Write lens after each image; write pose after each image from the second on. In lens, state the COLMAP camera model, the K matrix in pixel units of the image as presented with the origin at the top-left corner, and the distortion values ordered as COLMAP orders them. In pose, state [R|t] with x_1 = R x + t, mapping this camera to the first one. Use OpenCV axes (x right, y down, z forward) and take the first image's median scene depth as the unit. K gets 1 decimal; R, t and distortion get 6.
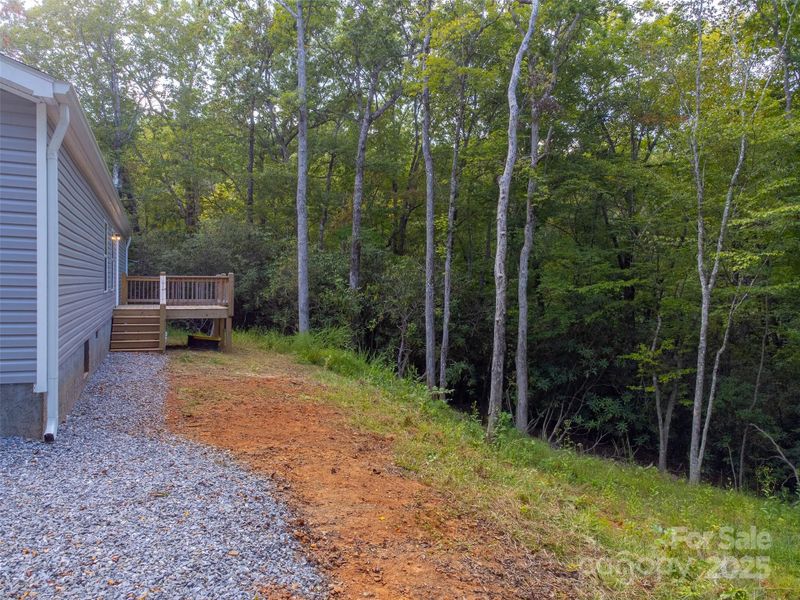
lens RADIAL K [[594.4, 0, 397.5], [0, 594.4, 295.5], [0, 0, 1]] dist [0.010030, 0.006330]
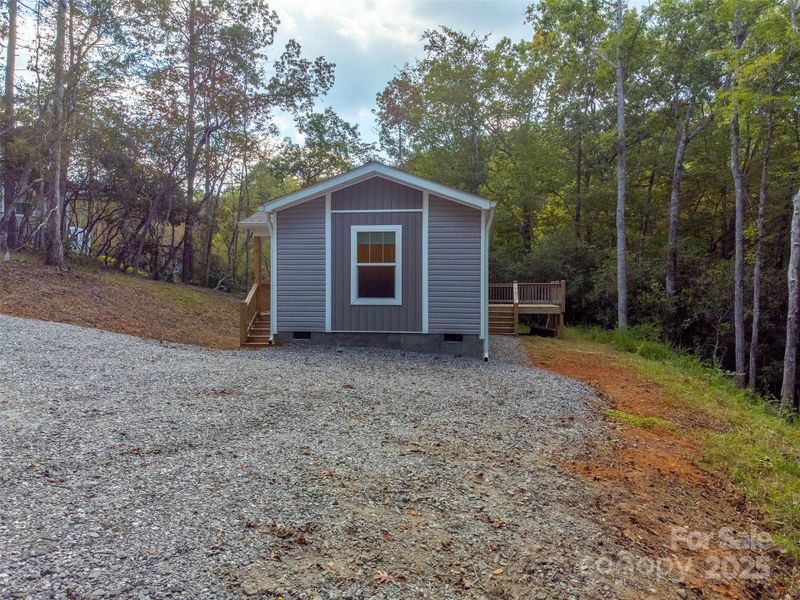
lens RADIAL K [[594.4, 0, 397.5], [0, 594.4, 295.5], [0, 0, 1]] dist [0.010030, 0.006330]
pose [[0.859300, -0.002251, -0.511467, 0.070401], [-0.000935, 0.999982, -0.005972, 0.003529], [0.511471, 0.005610, 0.859282, -0.281369]]
